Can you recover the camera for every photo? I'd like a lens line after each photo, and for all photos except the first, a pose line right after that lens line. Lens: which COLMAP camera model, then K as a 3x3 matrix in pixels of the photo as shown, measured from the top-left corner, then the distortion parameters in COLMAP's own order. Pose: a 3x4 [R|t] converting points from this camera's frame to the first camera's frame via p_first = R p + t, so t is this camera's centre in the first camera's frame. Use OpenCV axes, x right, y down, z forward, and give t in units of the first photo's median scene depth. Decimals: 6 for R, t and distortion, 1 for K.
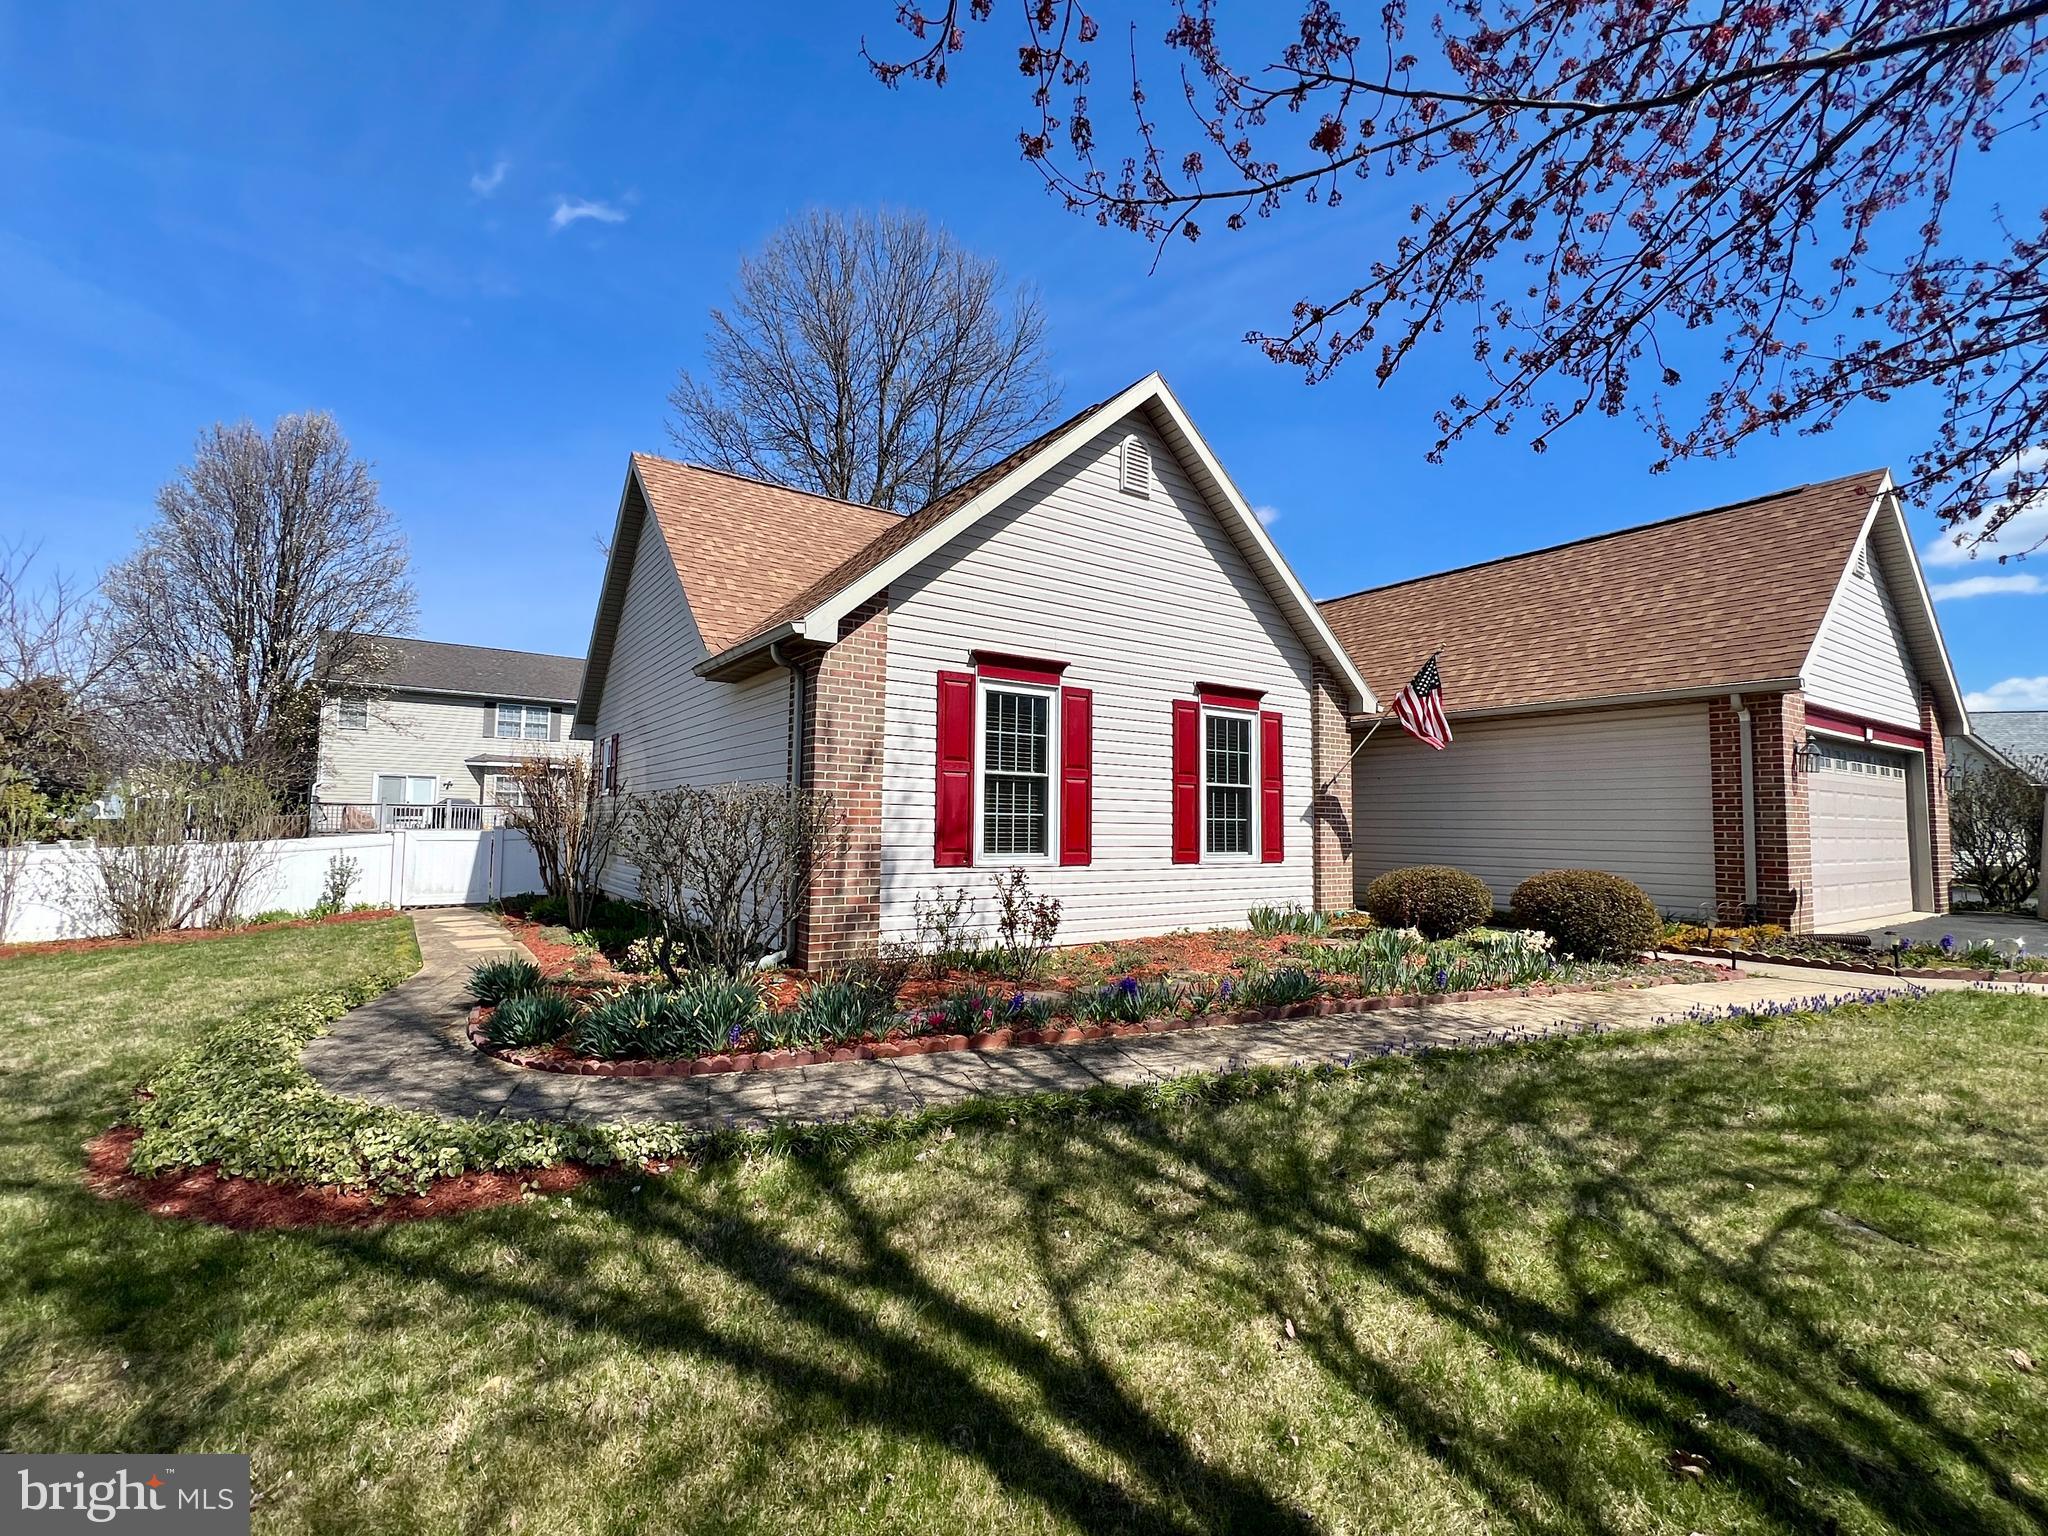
lens RADIAL K [[904.5, 0, 1018.9], [0, 904.5, 761.2], [0, 0, 1]] dist [0.002171, 0.000196]
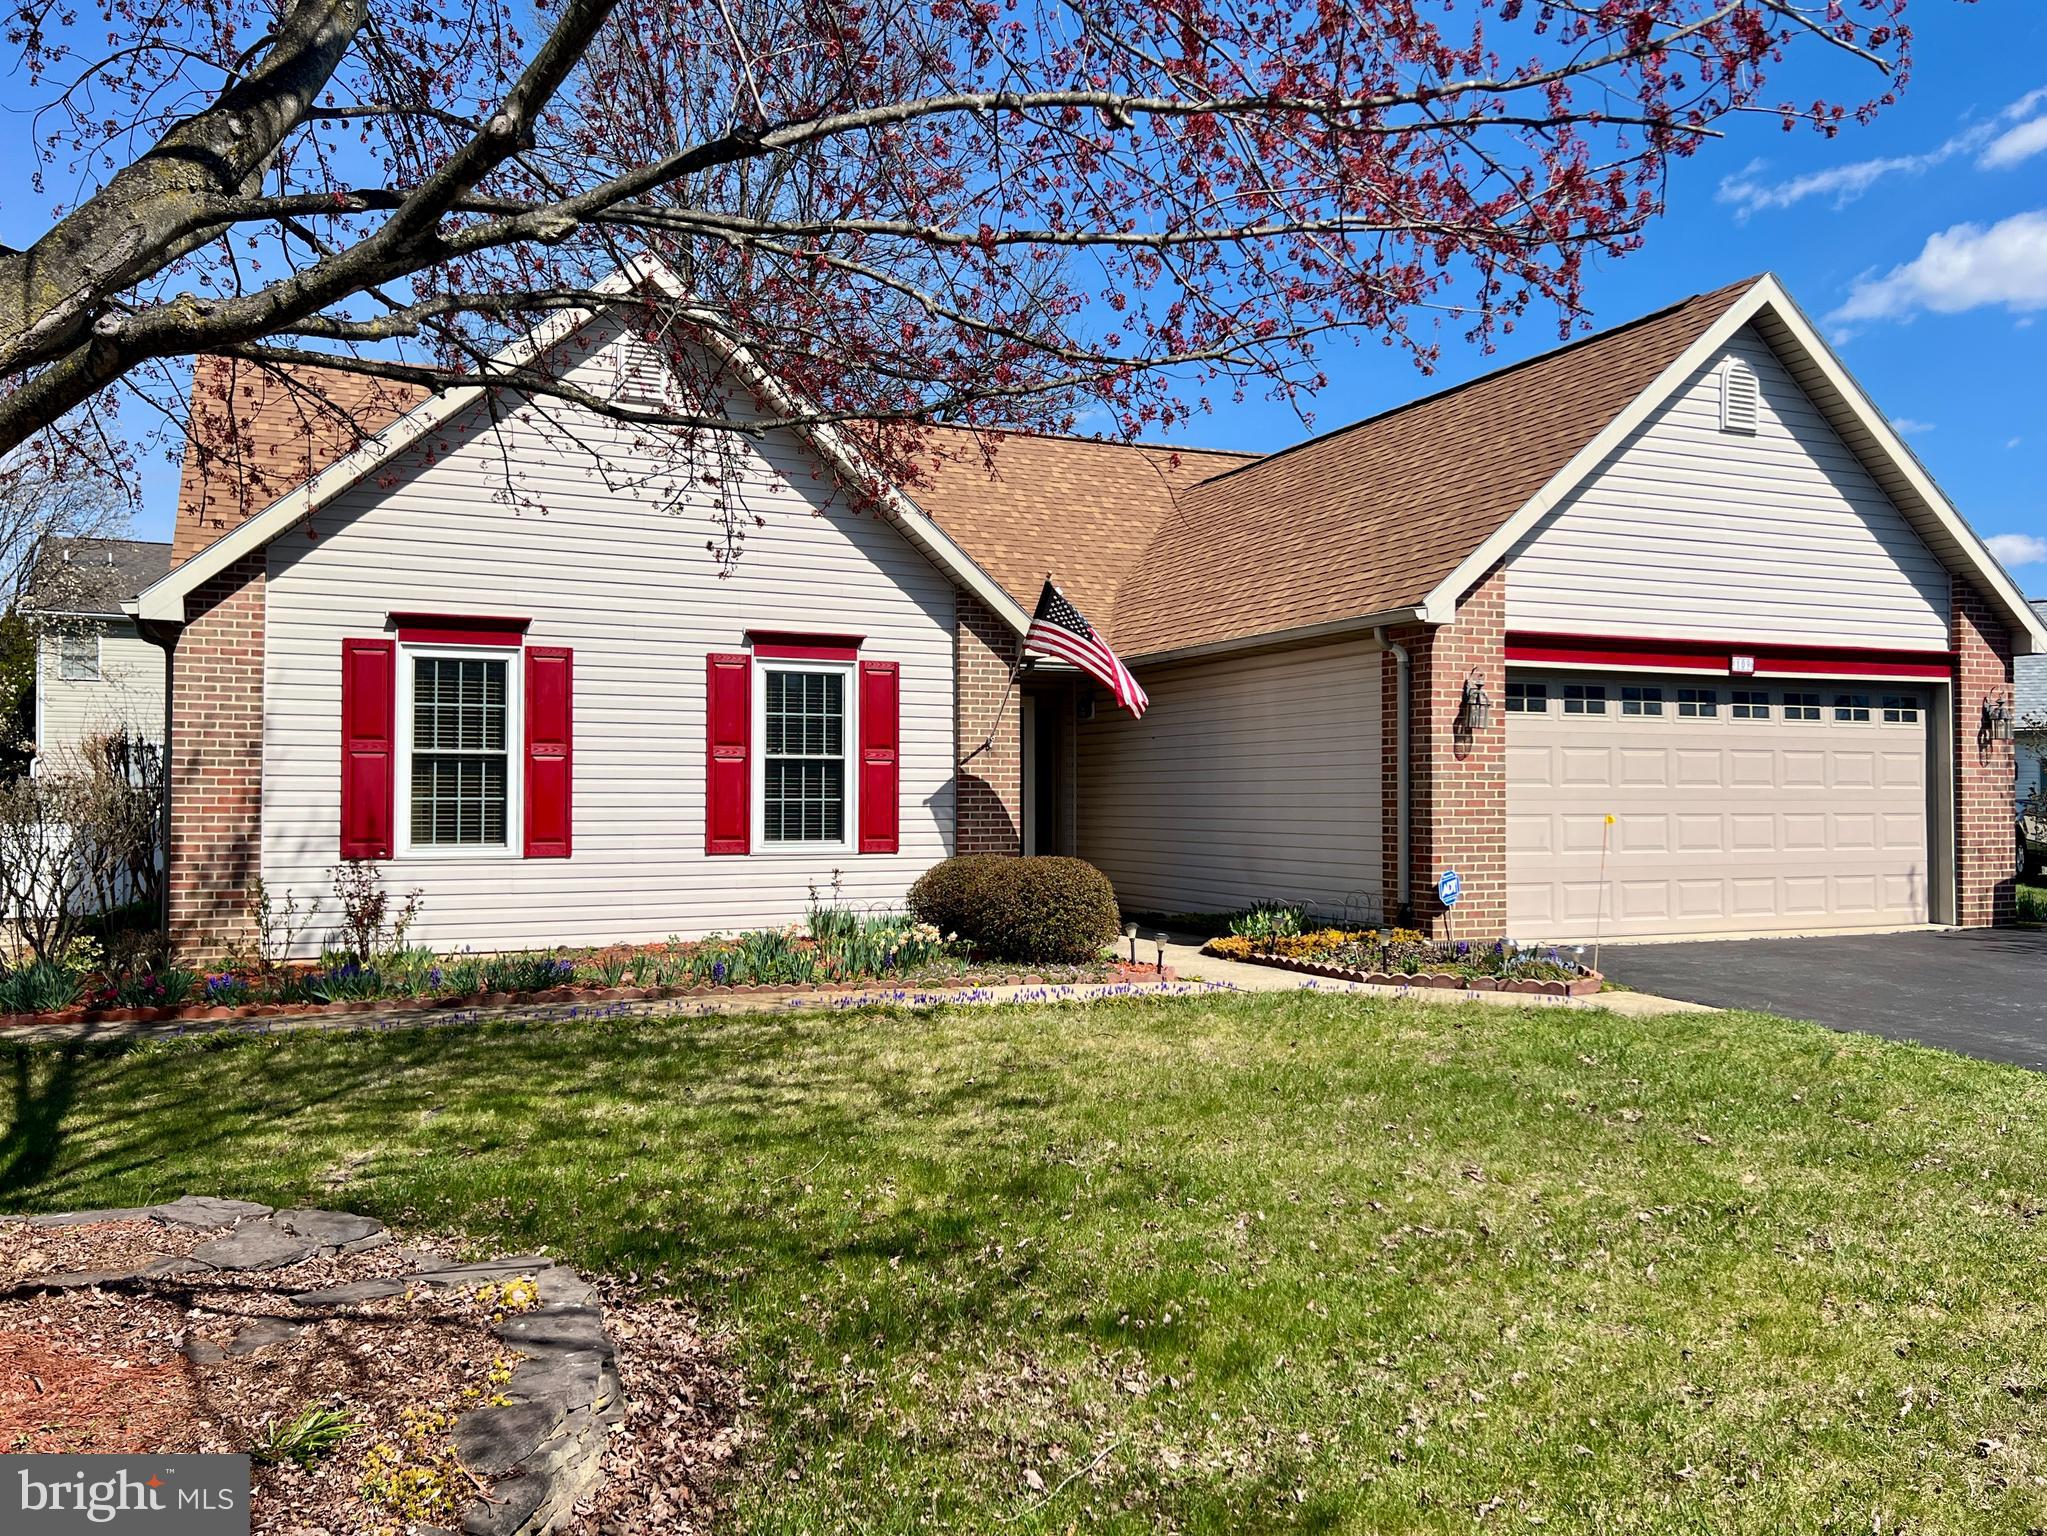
lens RADIAL K [[1541.0, 0, 1027.3], [0, 1541.0, 776.4], [0, 0, 1]] dist [0.040600, -0.005172]
pose [[0.986321, -0.013543, -0.164281, 0.685547], [0.023213, 0.998099, 0.057090, -0.030775], [0.163196, -0.060122, 0.984760, -0.330858]]
